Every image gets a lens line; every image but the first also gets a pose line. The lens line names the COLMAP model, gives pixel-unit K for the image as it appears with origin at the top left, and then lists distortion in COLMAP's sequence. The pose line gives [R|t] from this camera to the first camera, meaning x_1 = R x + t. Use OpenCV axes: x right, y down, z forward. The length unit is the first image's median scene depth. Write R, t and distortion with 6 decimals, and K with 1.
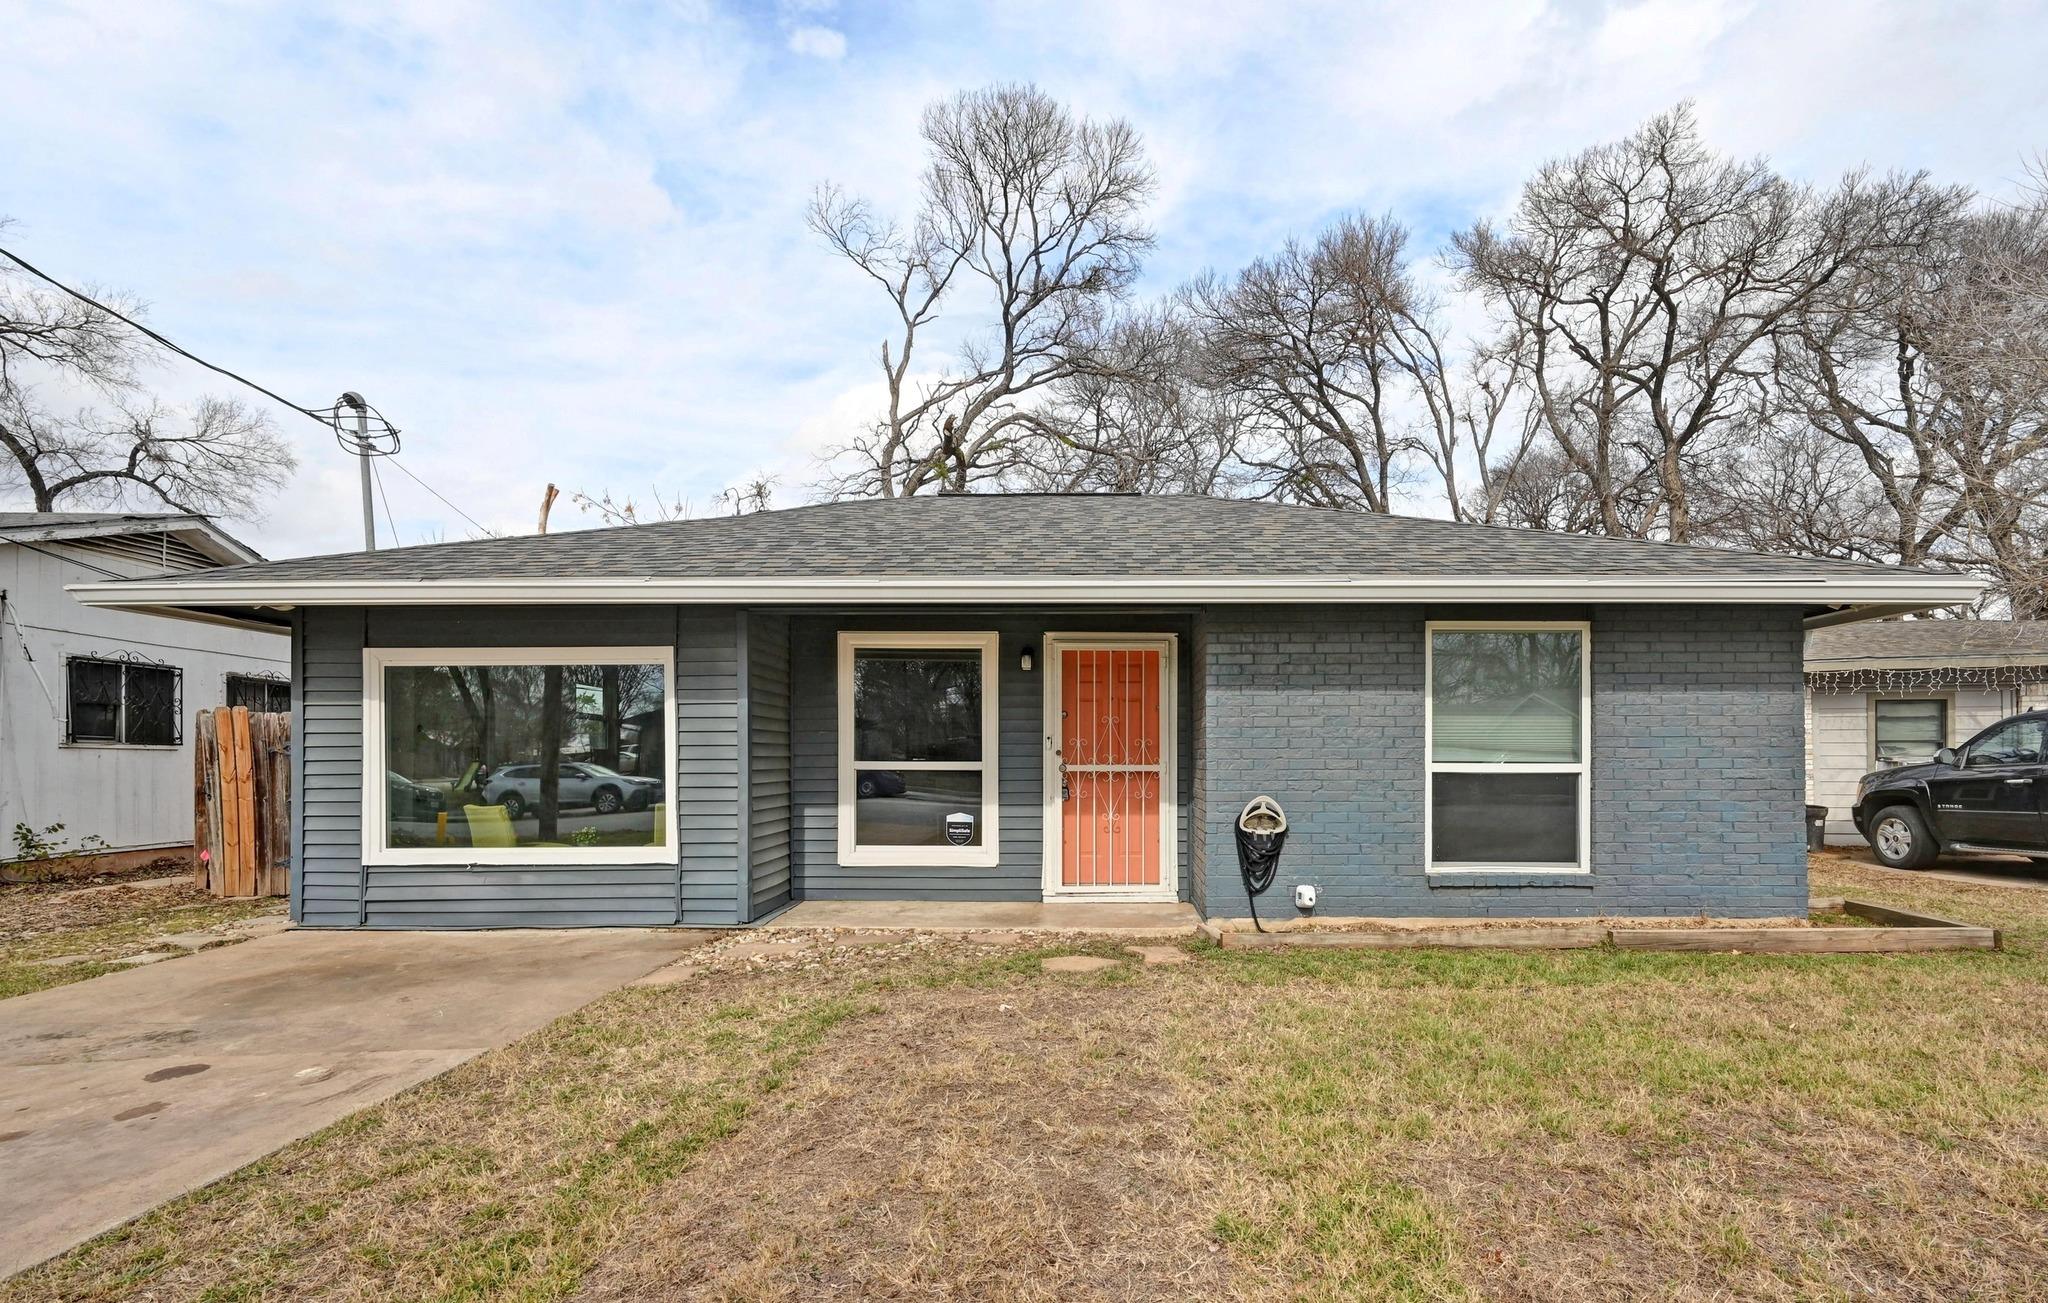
lens RADIAL K [[821.8, 0, 1024.0], [0, 821.8, 652.4], [0, 0, 1]] dist [0.001646, -0.000542]
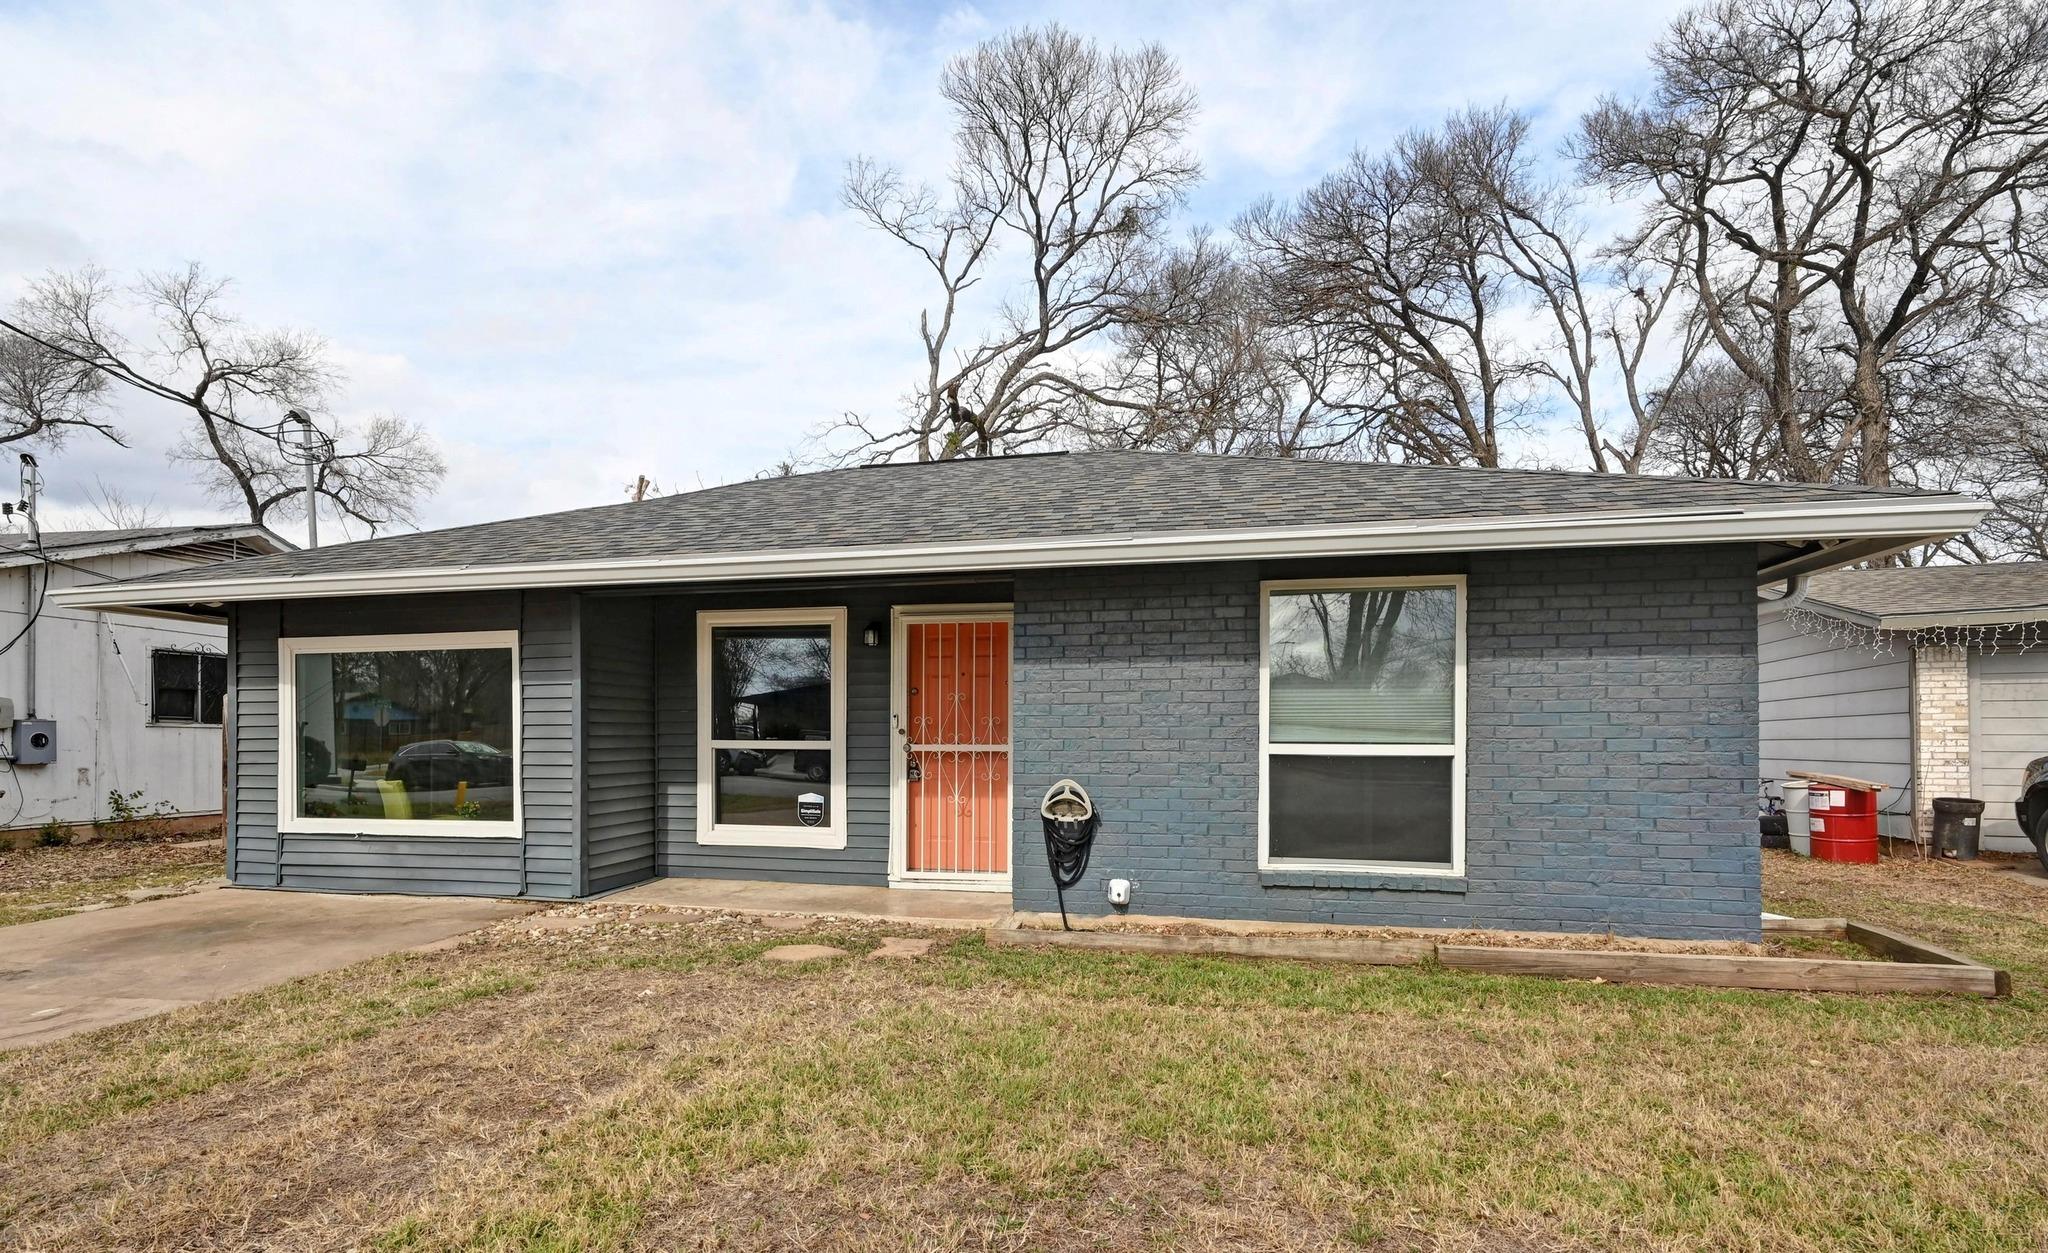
lens RADIAL K [[856.5, 0, 1023.6], [0, 856.5, 630.8], [0, 0, 1]] dist [-0.000046, -0.000258]
pose [[0.979927, -0.023060, -0.198016, 0.373152], [0.024437, 0.999691, 0.004513, 0.004007], [0.197851, -0.009261, 0.980188, 0.054579]]
